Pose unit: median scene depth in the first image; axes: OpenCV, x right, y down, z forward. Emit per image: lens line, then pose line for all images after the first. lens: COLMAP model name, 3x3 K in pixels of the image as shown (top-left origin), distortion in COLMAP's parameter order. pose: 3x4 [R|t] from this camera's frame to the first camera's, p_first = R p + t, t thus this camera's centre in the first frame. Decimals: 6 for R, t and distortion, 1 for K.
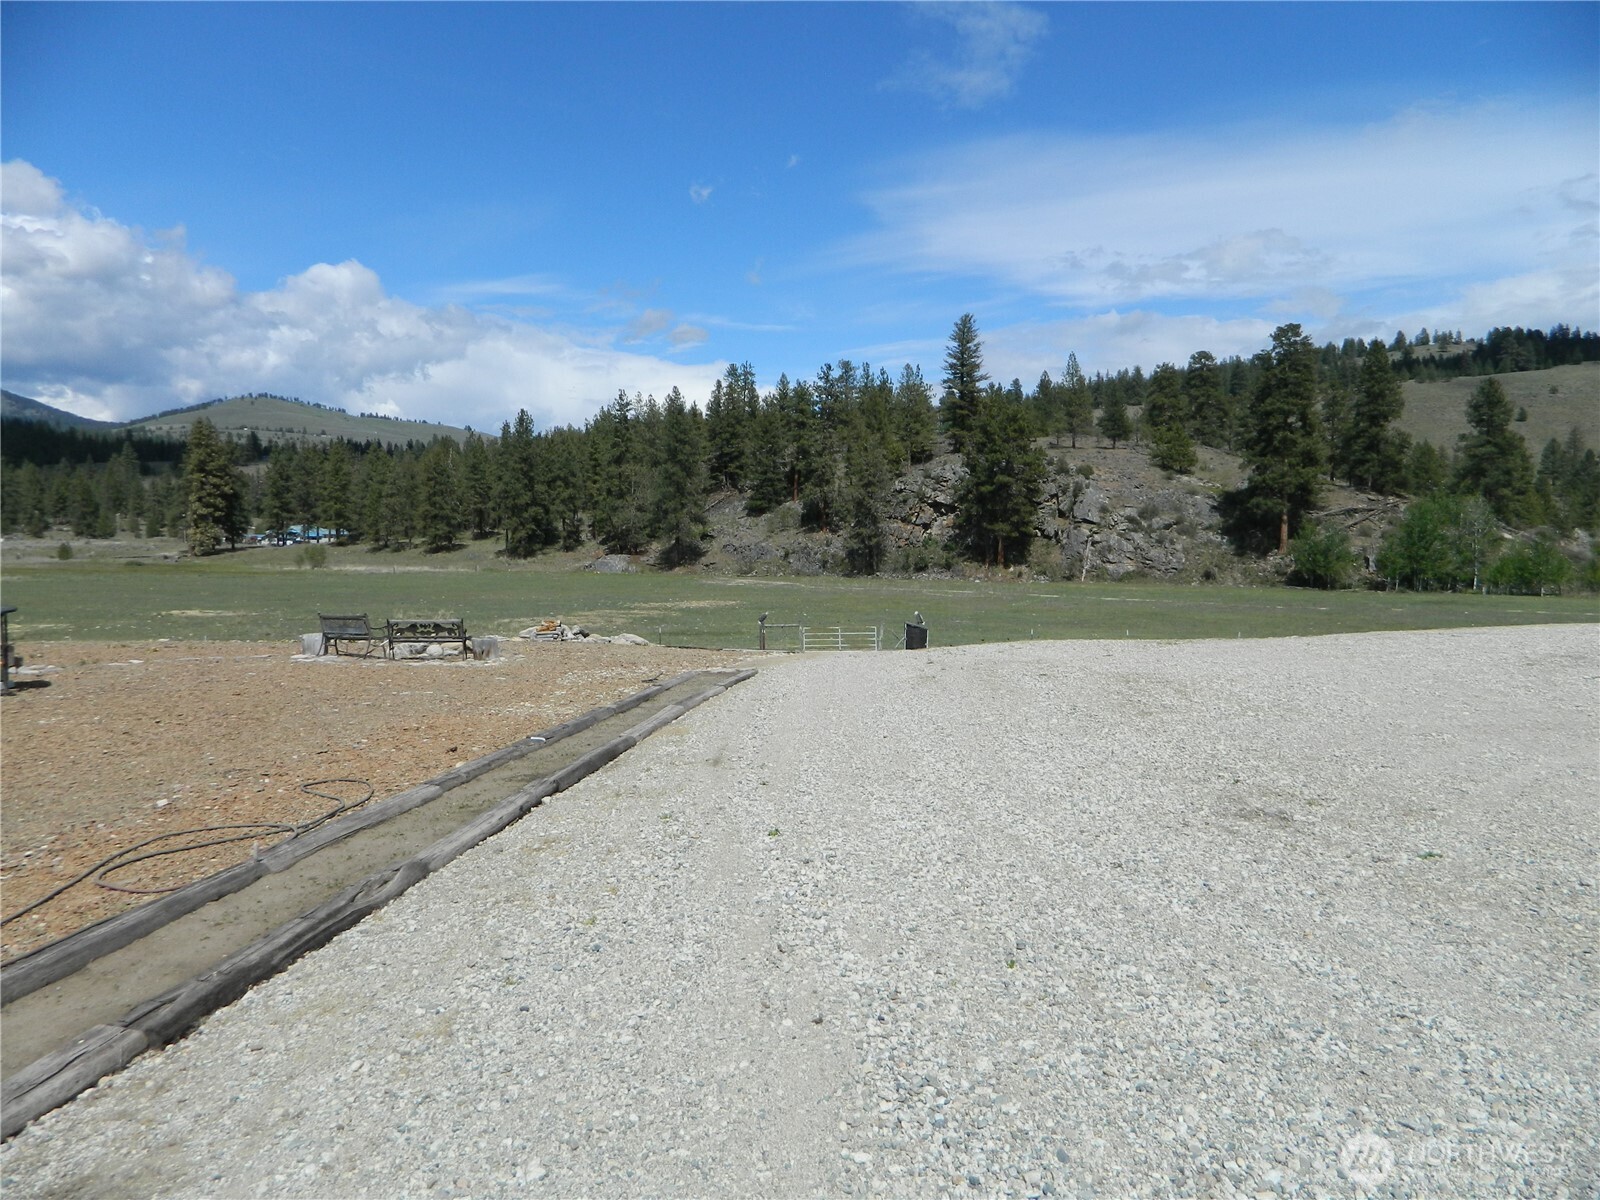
lens RADIAL K [[1122.8, 0, 898.4], [0, 1122.8, 572.6], [0, 0, 1]] dist [-0.007528, 0.003125]
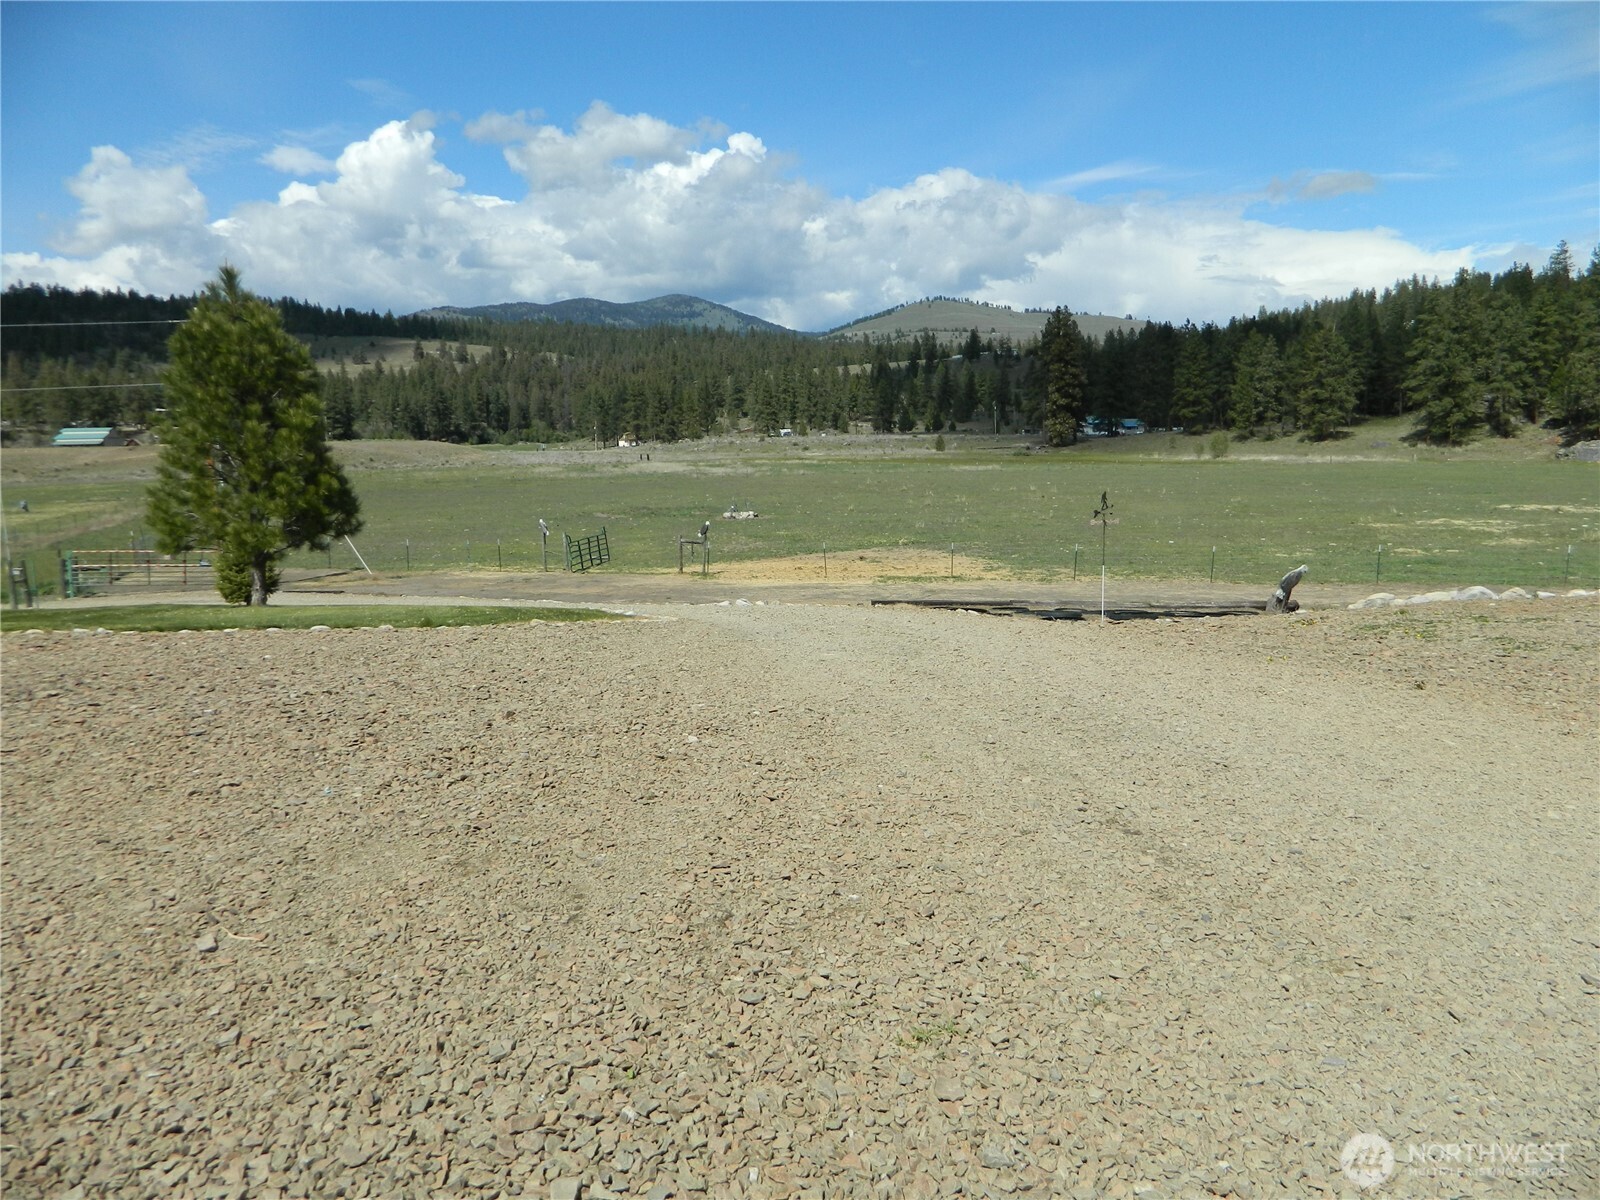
lens RADIAL K [[1122.8, 0, 830.0], [0, 1122.8, 596.5], [0, 0, 1]] dist [-0.007528, 0.003125]
pose [[0.861145, 0.059989, -0.504808, -0.286698], [-0.001603, 0.993328, 0.115308, 0.003468], [0.508358, -0.098488, 0.855496, 0.010910]]
